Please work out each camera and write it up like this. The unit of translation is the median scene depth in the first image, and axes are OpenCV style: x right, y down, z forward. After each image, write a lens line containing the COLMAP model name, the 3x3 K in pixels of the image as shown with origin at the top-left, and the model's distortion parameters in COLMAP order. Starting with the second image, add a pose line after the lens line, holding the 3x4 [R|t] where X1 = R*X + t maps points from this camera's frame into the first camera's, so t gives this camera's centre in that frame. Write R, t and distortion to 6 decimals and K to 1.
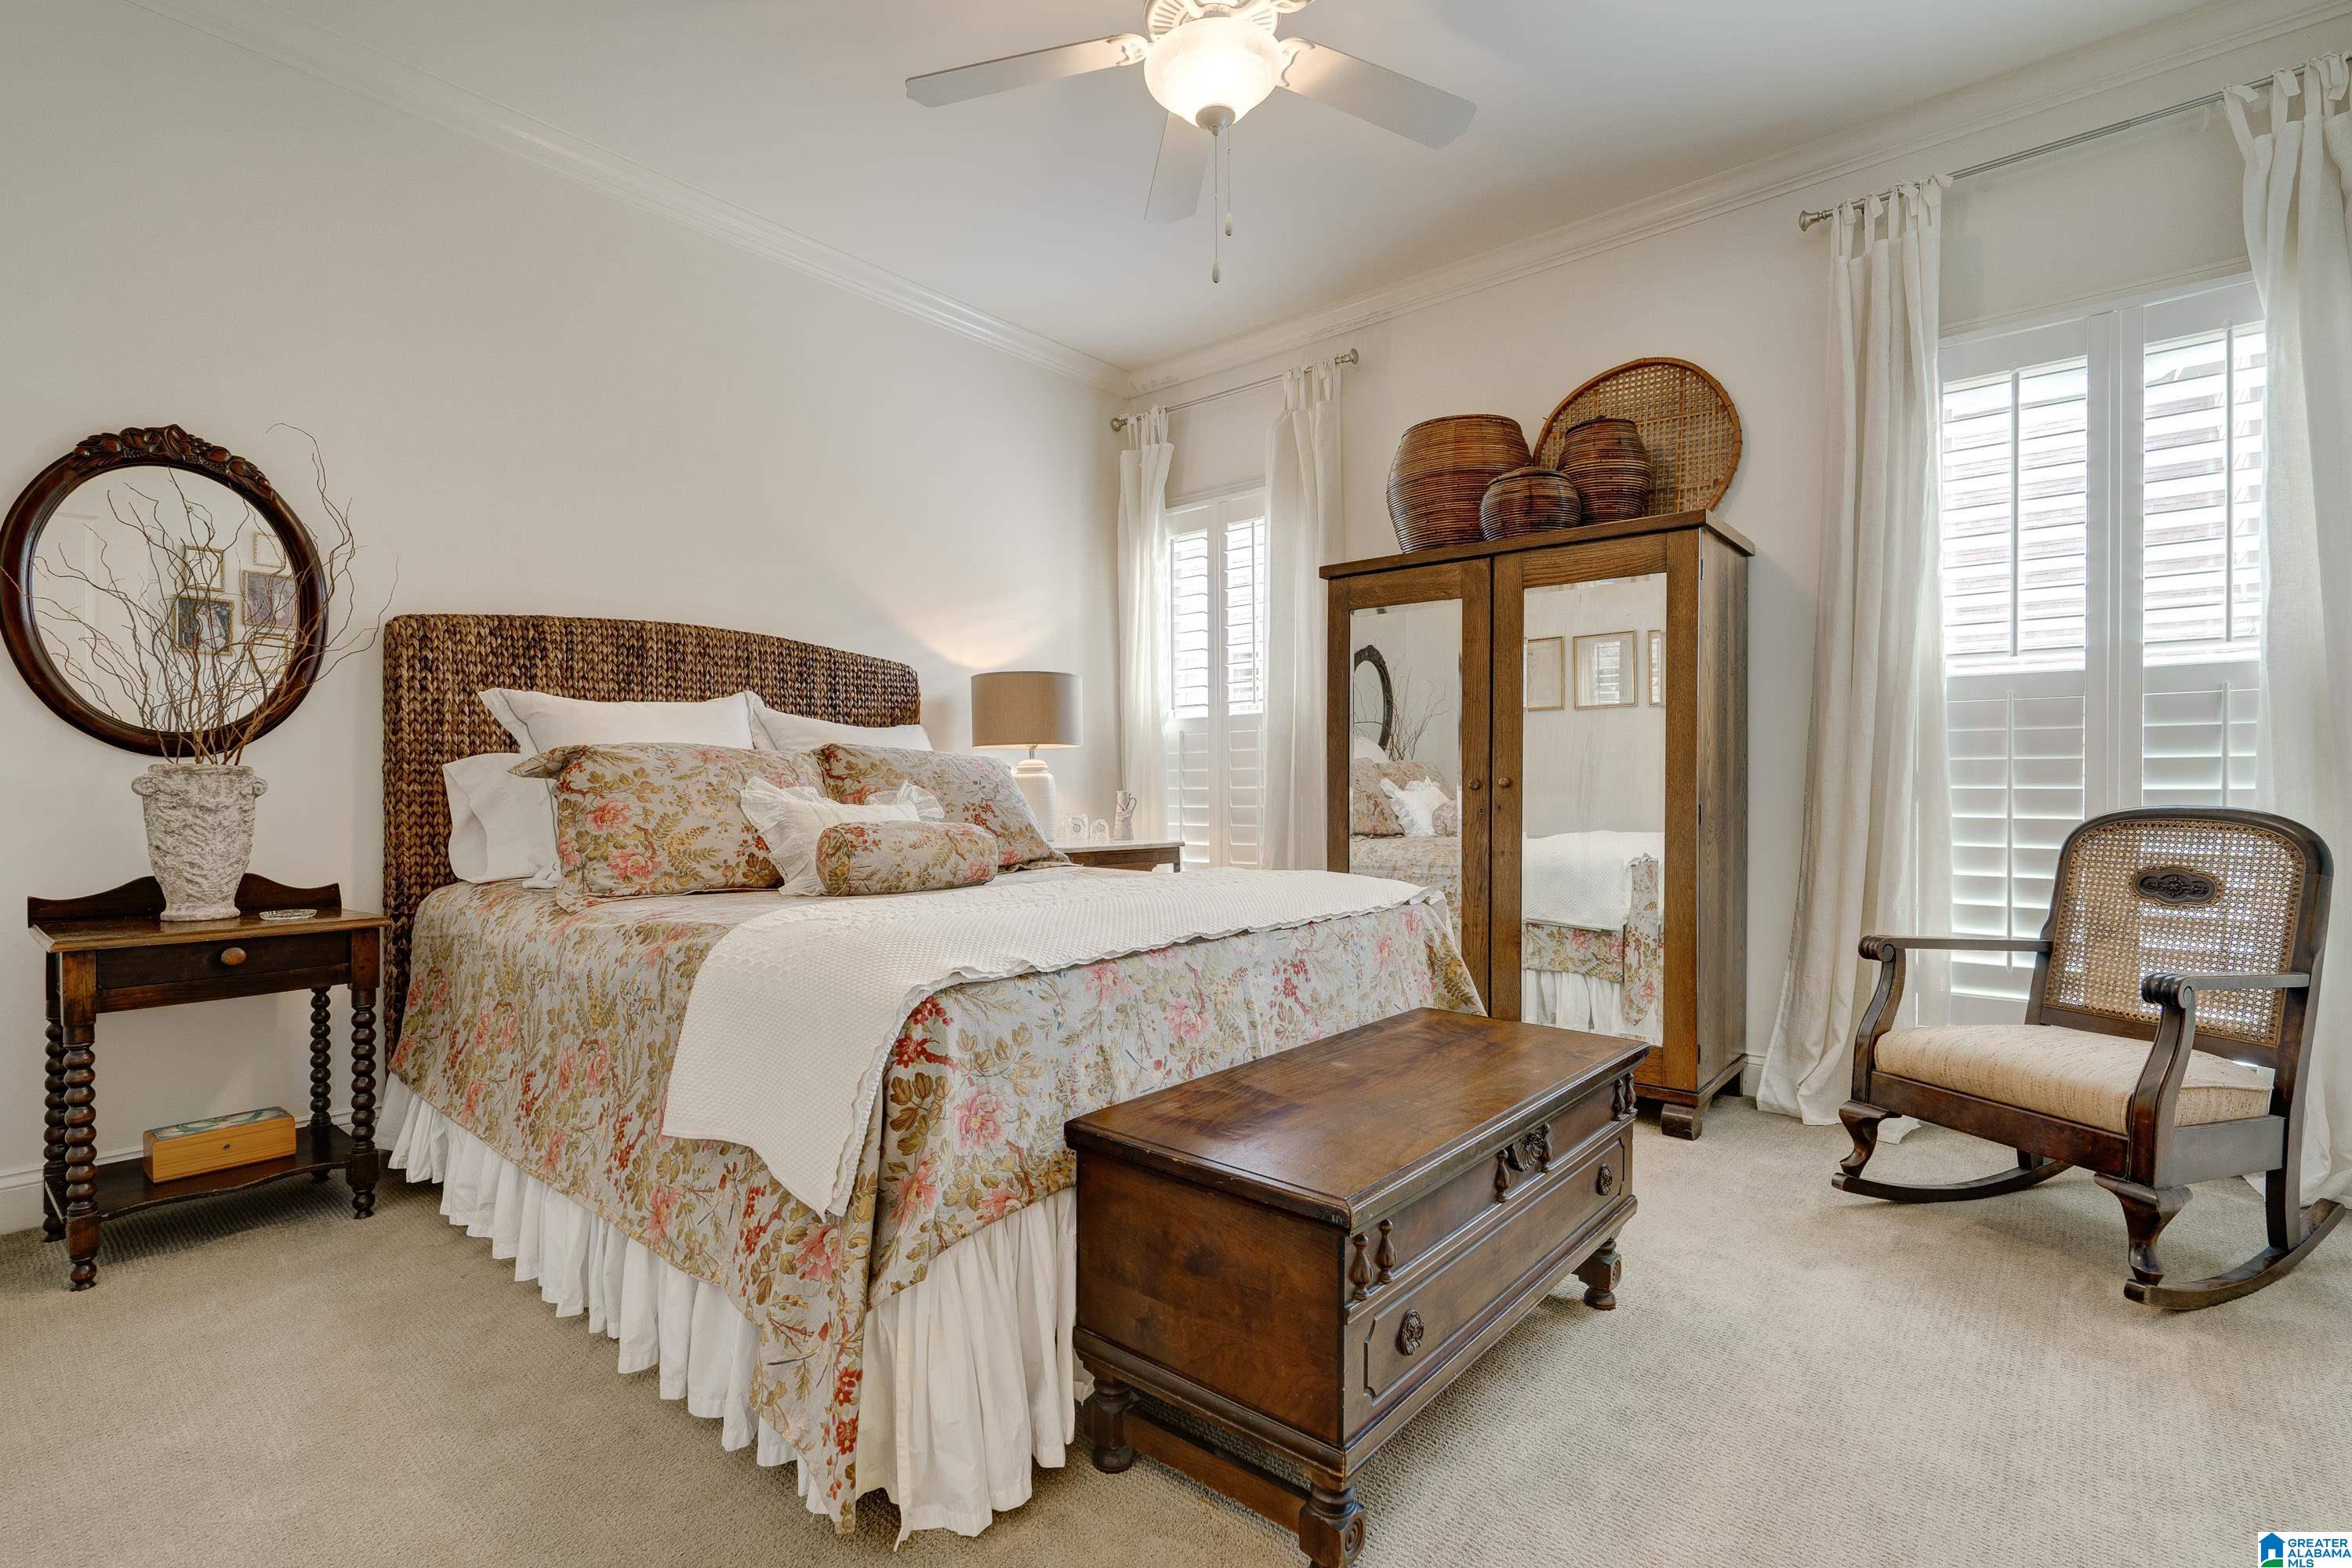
lens RADIAL K [[1082.3, 0, 1179.2], [0, 1082.3, 796.9], [0, 0, 1]] dist [0.002795, 0.000267]
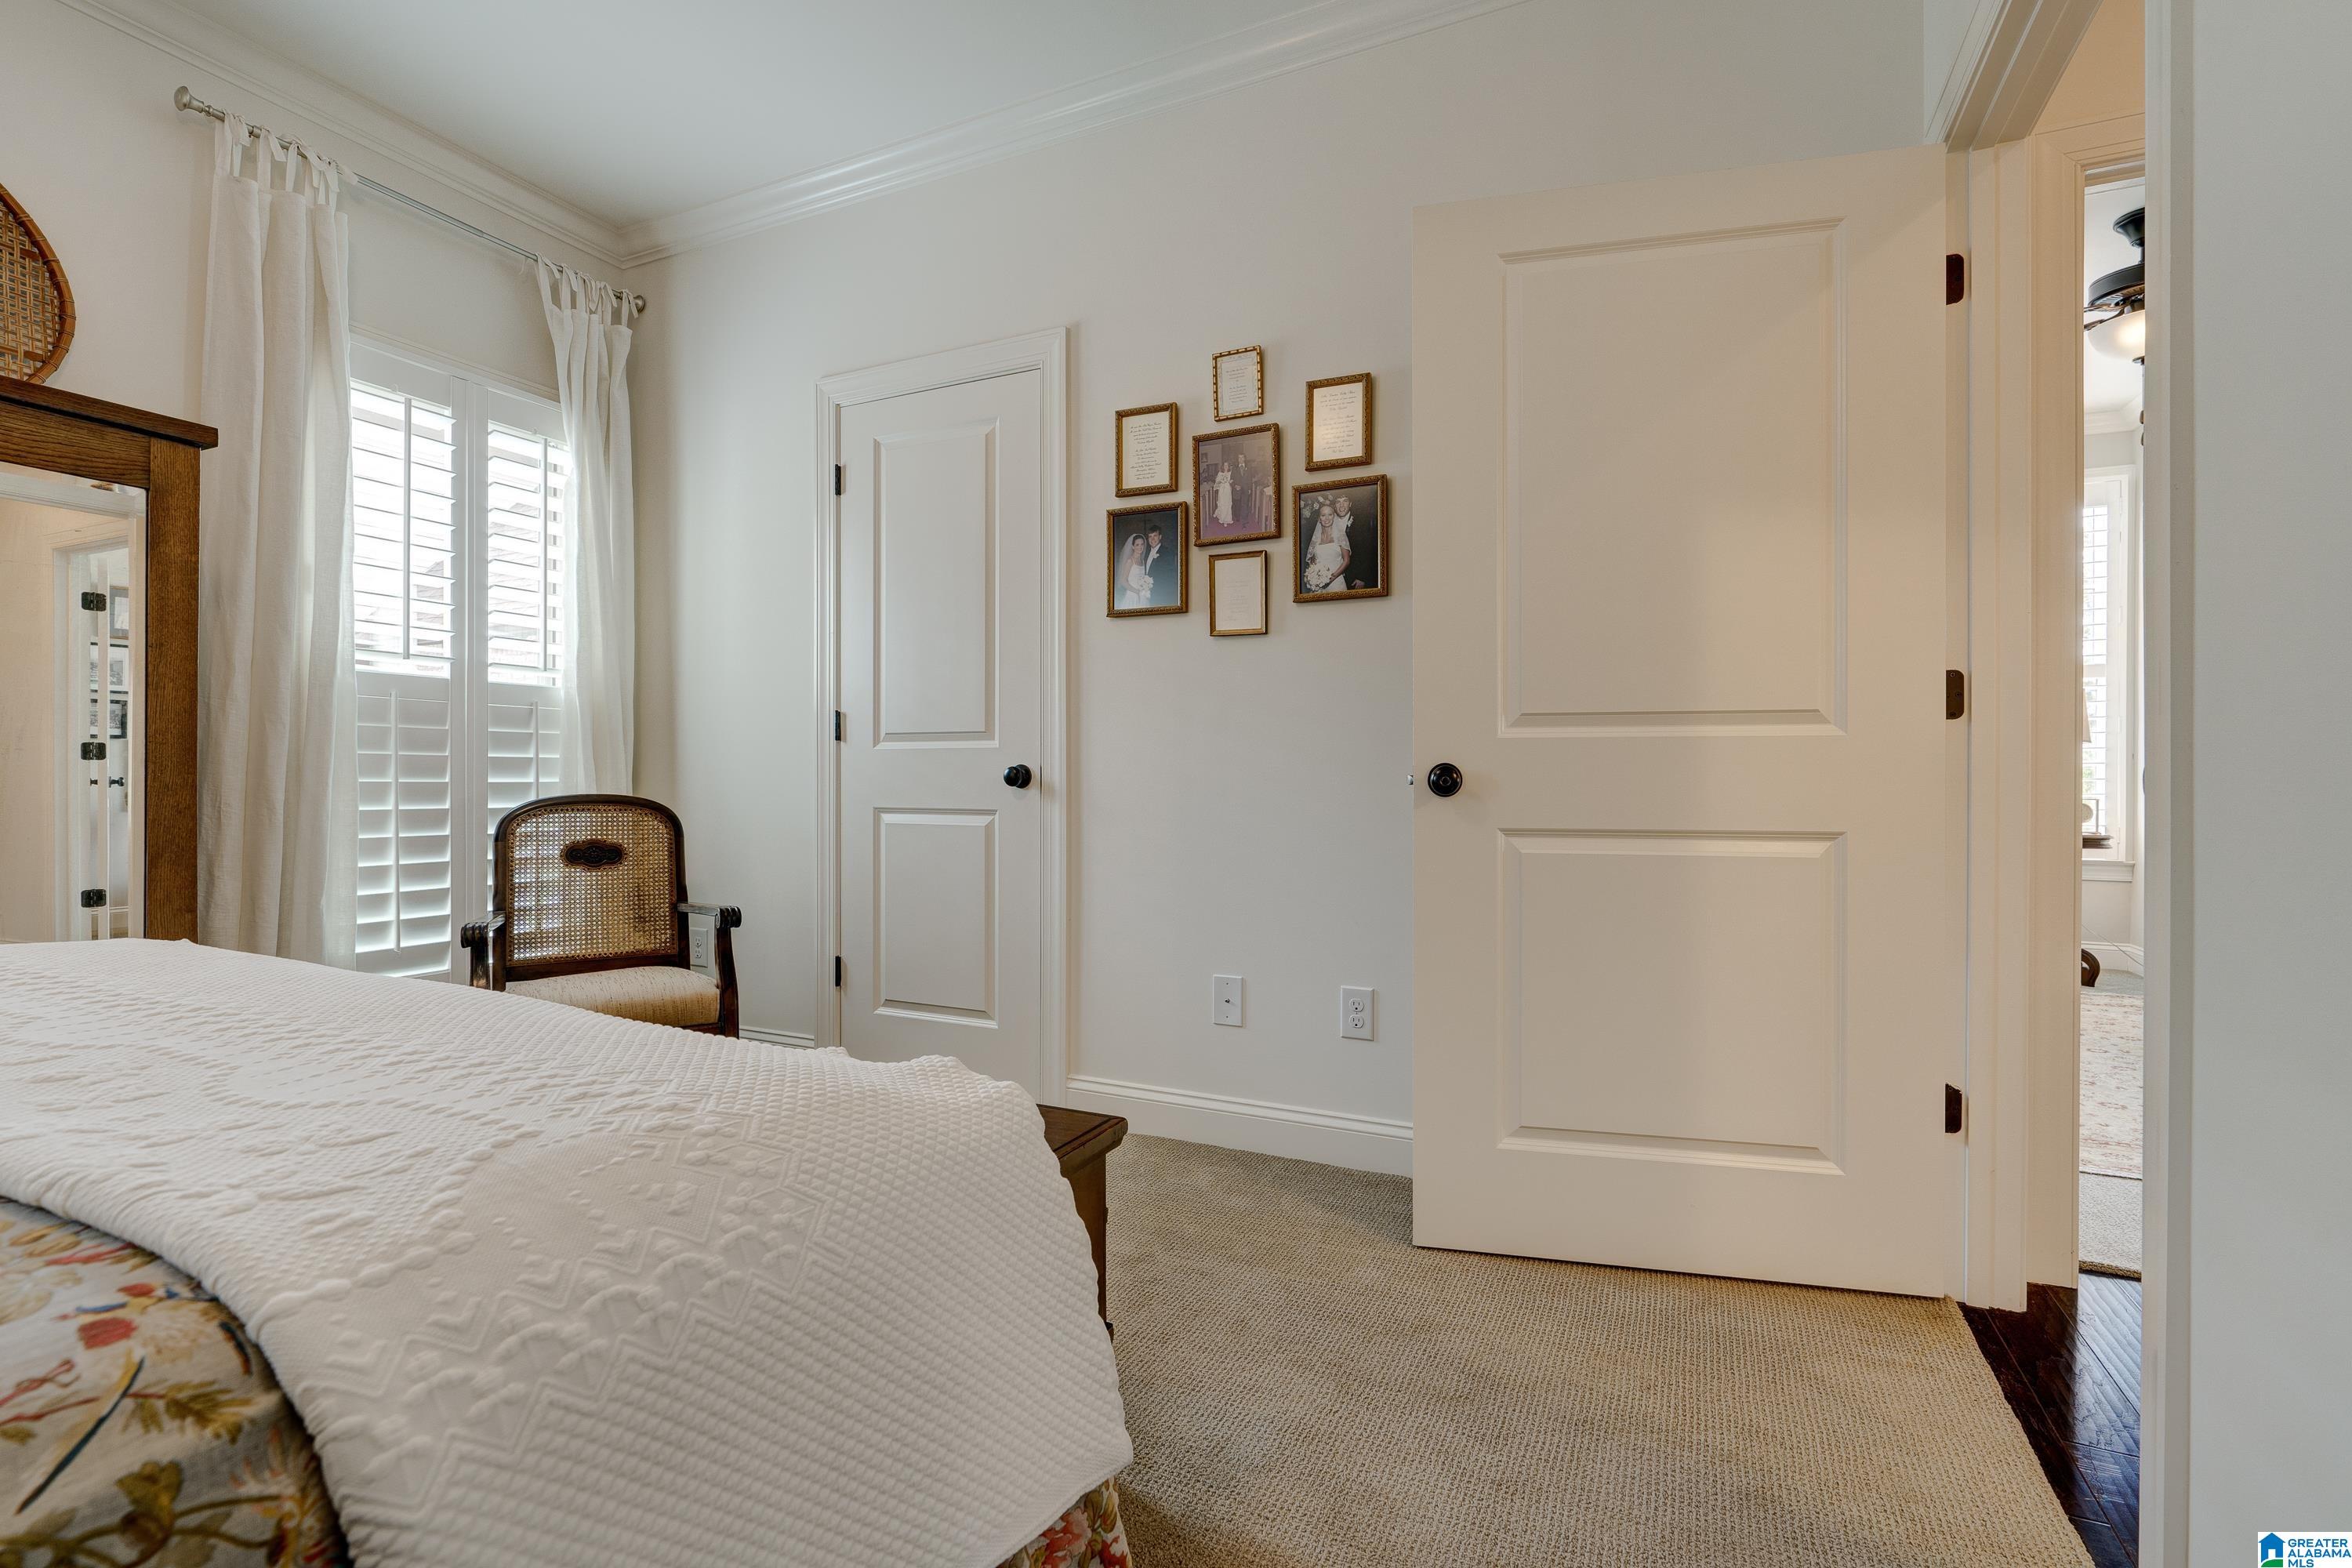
lens RADIAL K [[1082.3, 0, 1172.1], [0, 1082.3, 780.2], [0, 0, 1]] dist [0.002795, 0.000267]
pose [[-0.254272, 0.002601, 0.967129, -0.477054], [0.009593, 0.999954, -0.000167, -0.002027], [-0.967085, 0.009235, -0.254285, 0.553592]]
